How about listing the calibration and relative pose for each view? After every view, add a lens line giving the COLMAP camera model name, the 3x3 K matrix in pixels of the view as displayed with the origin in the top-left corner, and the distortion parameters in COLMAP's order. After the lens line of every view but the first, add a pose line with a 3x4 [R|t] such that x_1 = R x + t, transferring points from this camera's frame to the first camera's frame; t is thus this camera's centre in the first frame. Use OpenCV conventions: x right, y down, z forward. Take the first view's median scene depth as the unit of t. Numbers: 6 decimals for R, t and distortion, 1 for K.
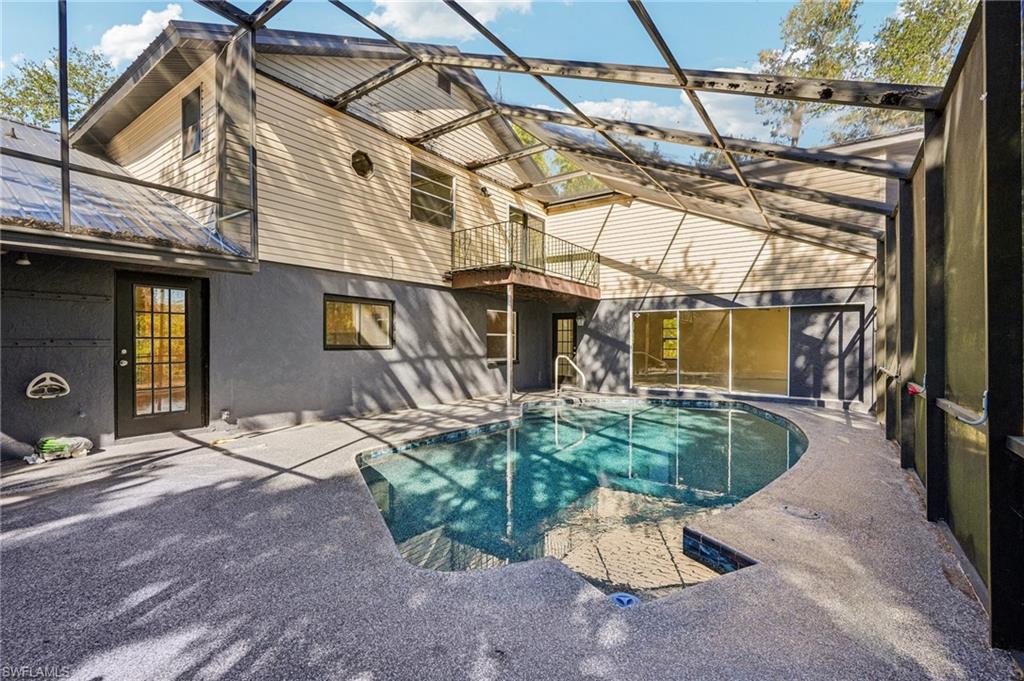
lens RADIAL K [[456.6, 0, 512.6], [0, 456.6, 344.0], [0, 0, 1]] dist [-0.009837, -0.000006]
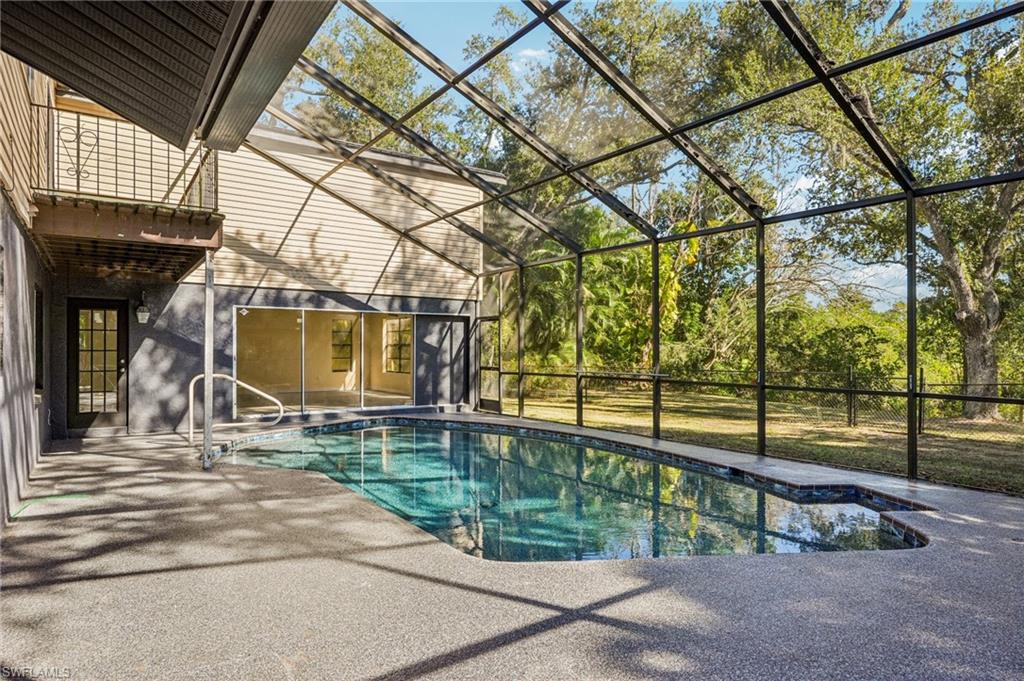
lens RADIAL K [[593.4, 0, 512.8], [0, 593.4, 343.1], [0, 0, 1]] dist [-0.000954, -0.000121]
pose [[0.331789, 0.007085, 0.943327, -0.484672], [0.004303, 0.999950, -0.009024, -0.007311], [-0.943344, 0.007054, 0.331742, 0.357791]]
